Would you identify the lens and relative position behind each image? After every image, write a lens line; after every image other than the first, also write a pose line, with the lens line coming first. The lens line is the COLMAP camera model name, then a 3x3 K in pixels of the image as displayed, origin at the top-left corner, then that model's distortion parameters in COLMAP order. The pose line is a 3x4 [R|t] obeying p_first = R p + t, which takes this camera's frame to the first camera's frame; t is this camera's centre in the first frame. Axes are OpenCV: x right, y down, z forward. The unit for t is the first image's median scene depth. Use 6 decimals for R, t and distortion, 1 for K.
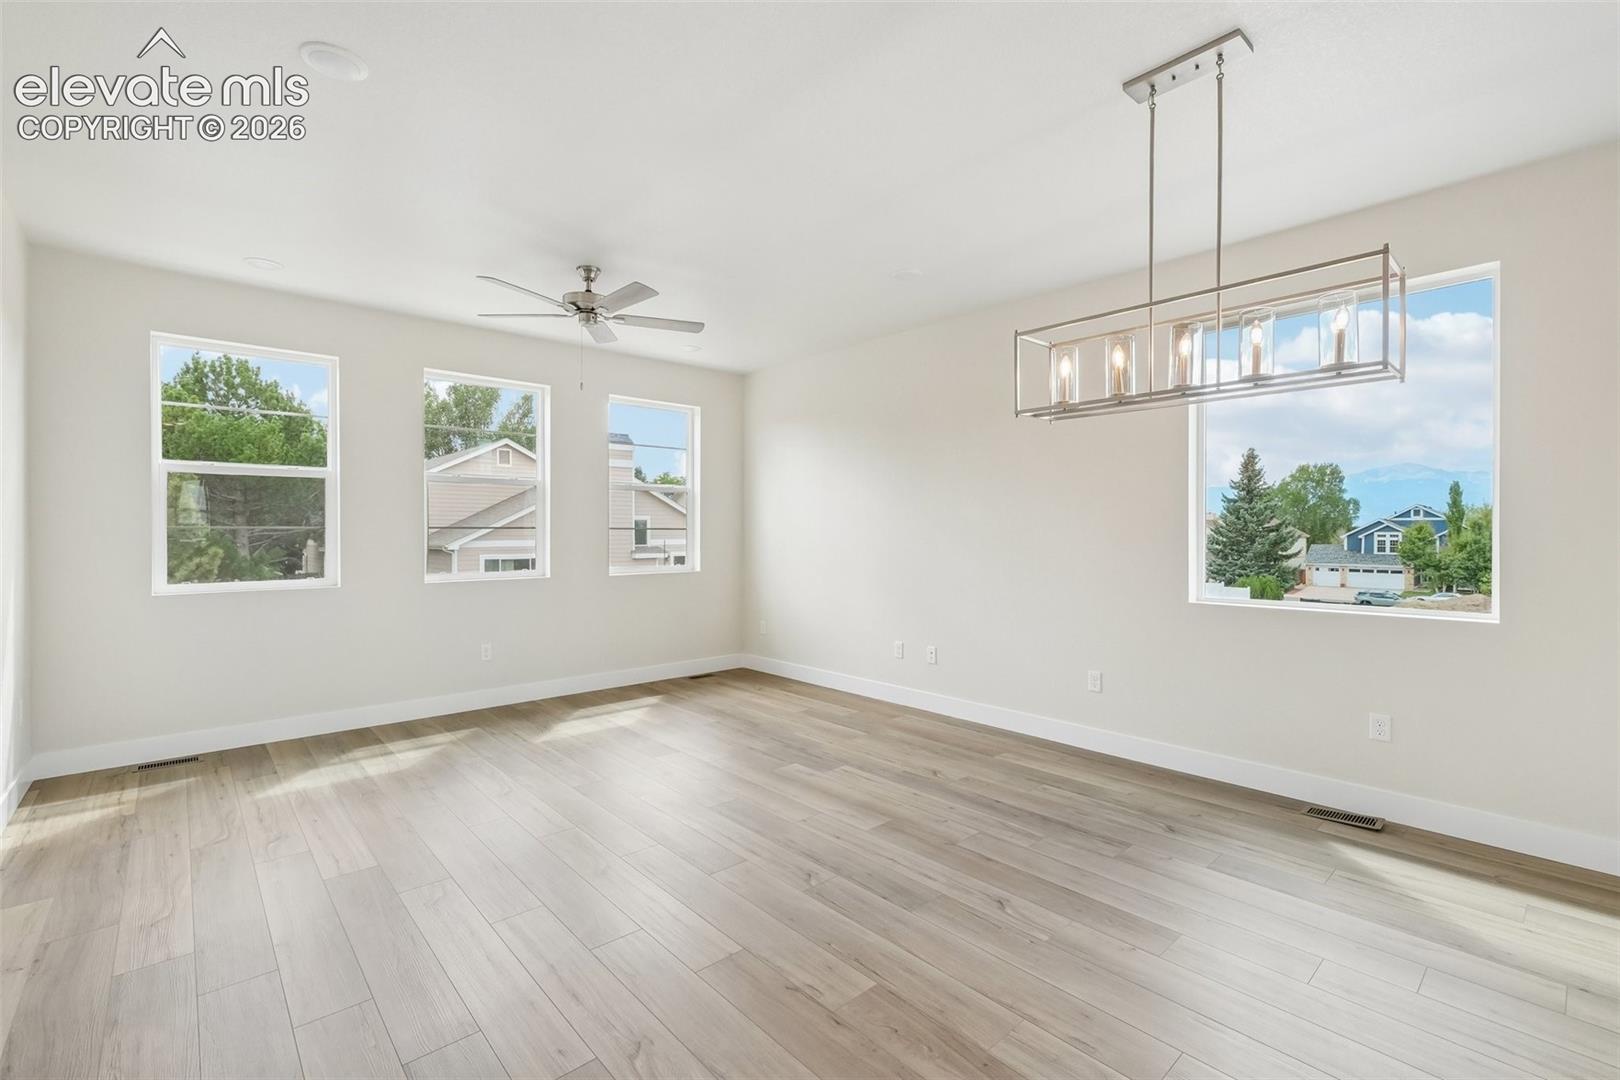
lens RADIAL K [[699.9, 0, 807.9], [0, 699.9, 534.3], [0, 0, 1]] dist [0.000783, 0.000122]
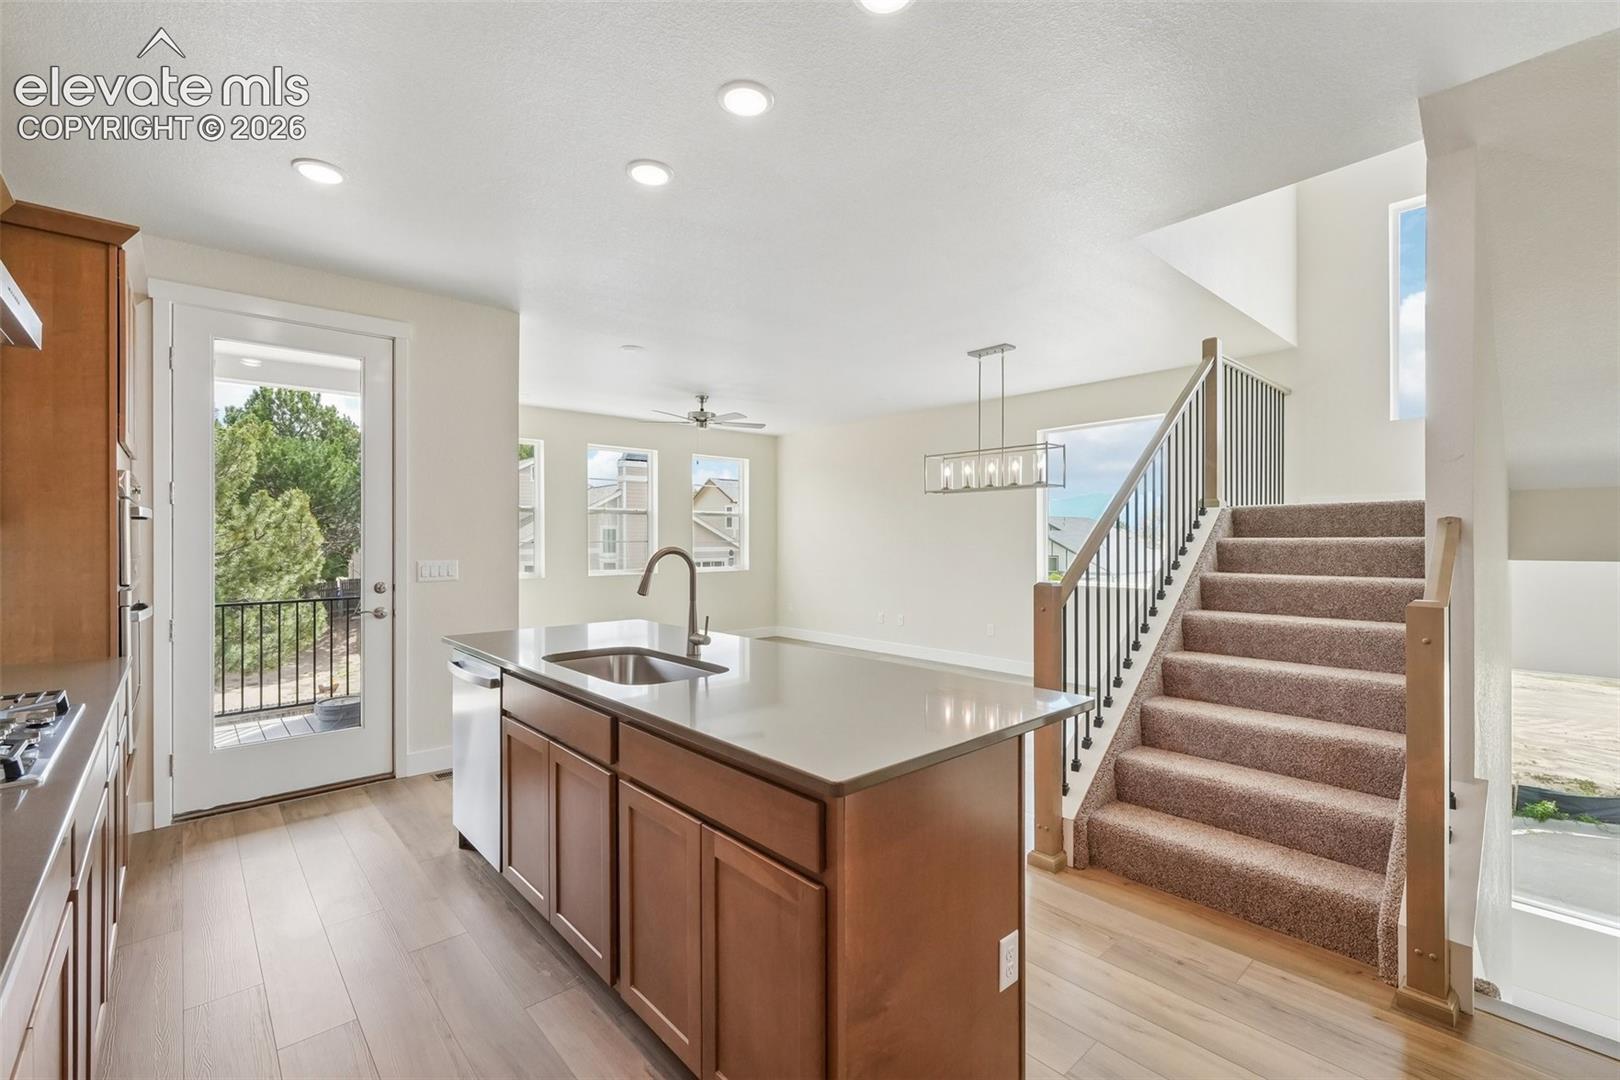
lens RADIAL K [[699.9, 0, 807.9], [0, 699.9, 534.3], [0, 0, 1]] dist [0.000783, 0.000122]
pose [[0.999996, -0.002823, -0.000622, -0.011480], [0.002816, 0.999947, -0.009864, -0.003287], [0.000649, 0.009863, 0.999951, -0.192509]]
